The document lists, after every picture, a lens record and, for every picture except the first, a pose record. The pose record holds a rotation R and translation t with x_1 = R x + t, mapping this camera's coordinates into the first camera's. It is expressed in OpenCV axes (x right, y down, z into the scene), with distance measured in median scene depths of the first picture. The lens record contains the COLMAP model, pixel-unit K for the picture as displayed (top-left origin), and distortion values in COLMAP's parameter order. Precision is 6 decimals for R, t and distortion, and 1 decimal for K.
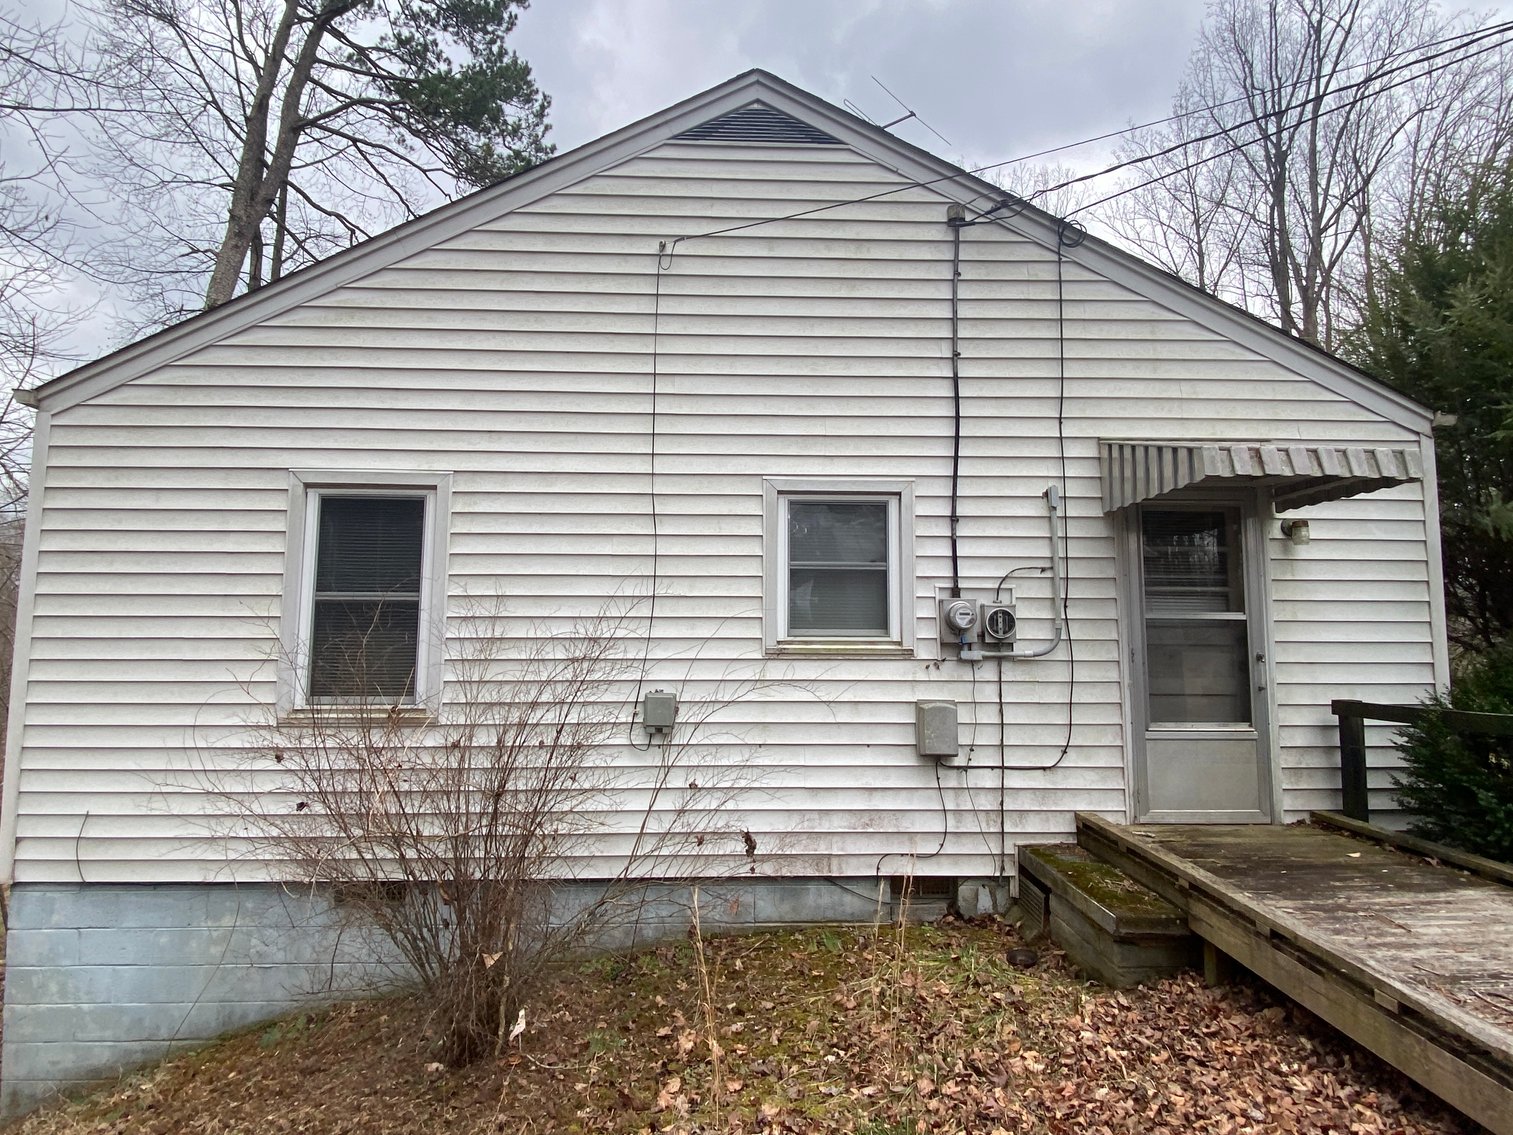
lens RADIAL K [[808.1, 0, 754.9], [0, 808.1, 572.7], [0, 0, 1]] dist [-0.002553, -0.019878]
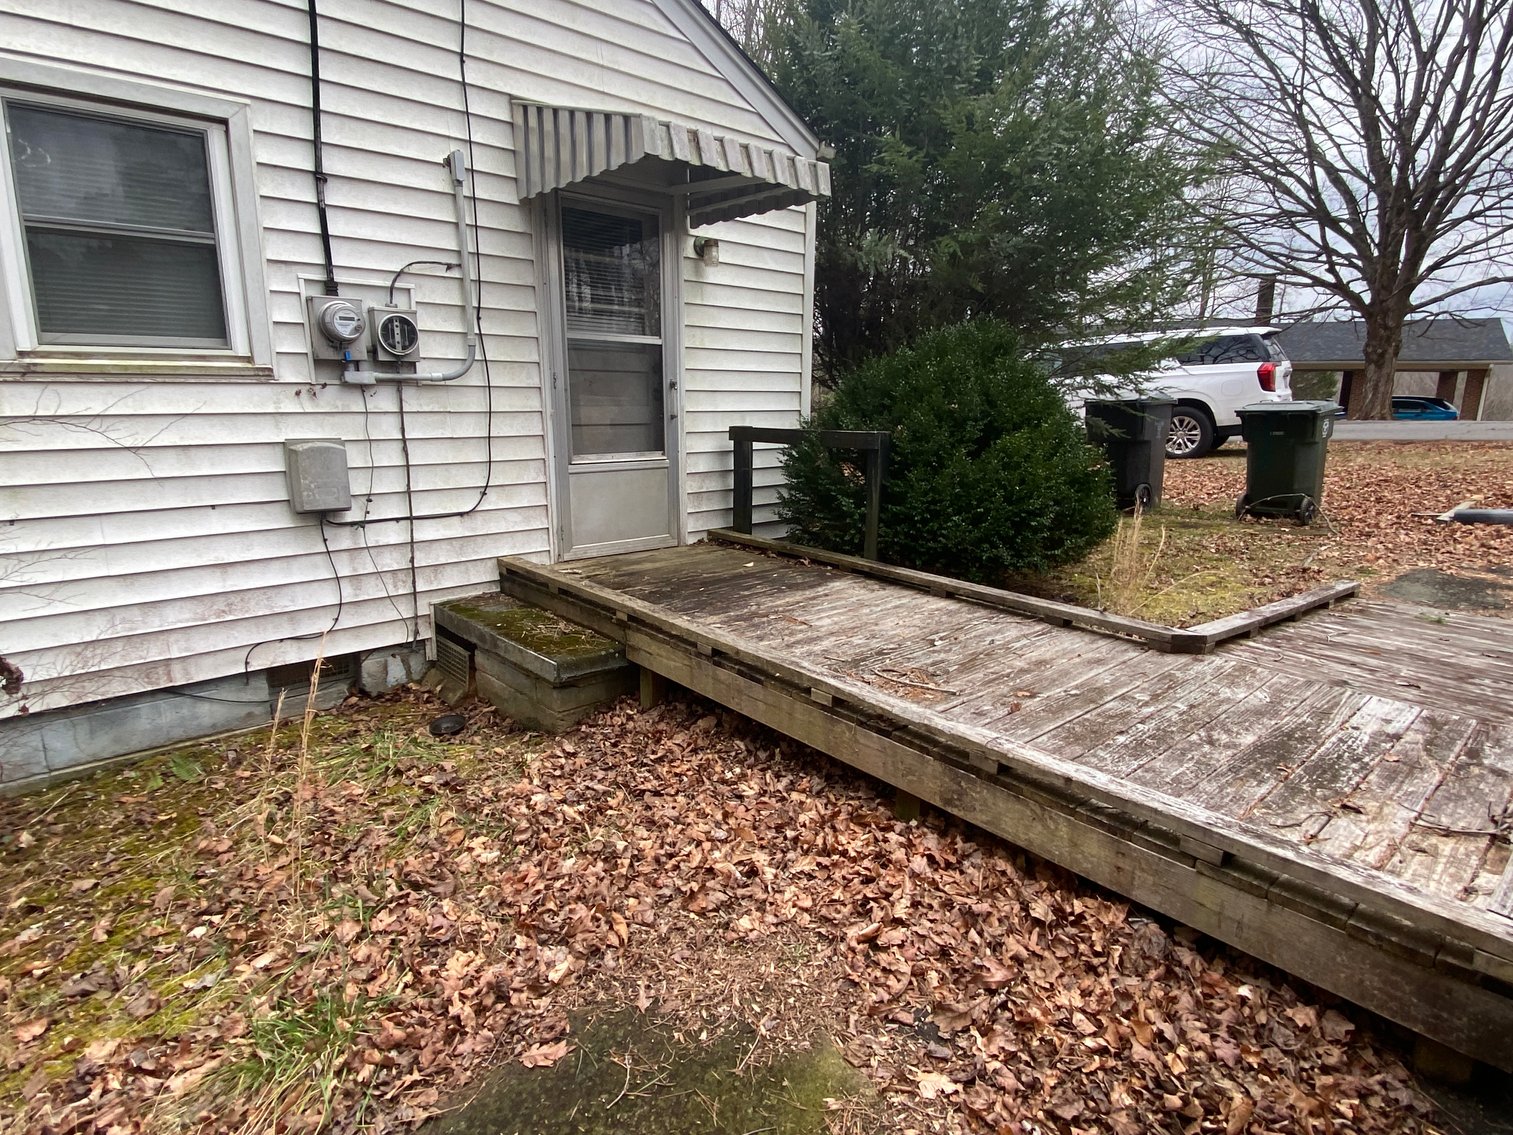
lens RADIAL K [[838.6, 0, 756.1], [0, 838.6, 558.9], [0, 0, 1]] dist [0.097874, -0.085806]
pose [[0.763123, -0.131922, 0.632646, 0.023002], [-0.053258, 0.962775, 0.265004, 0.036476], [-0.644056, -0.235924, 0.727690, 0.146496]]
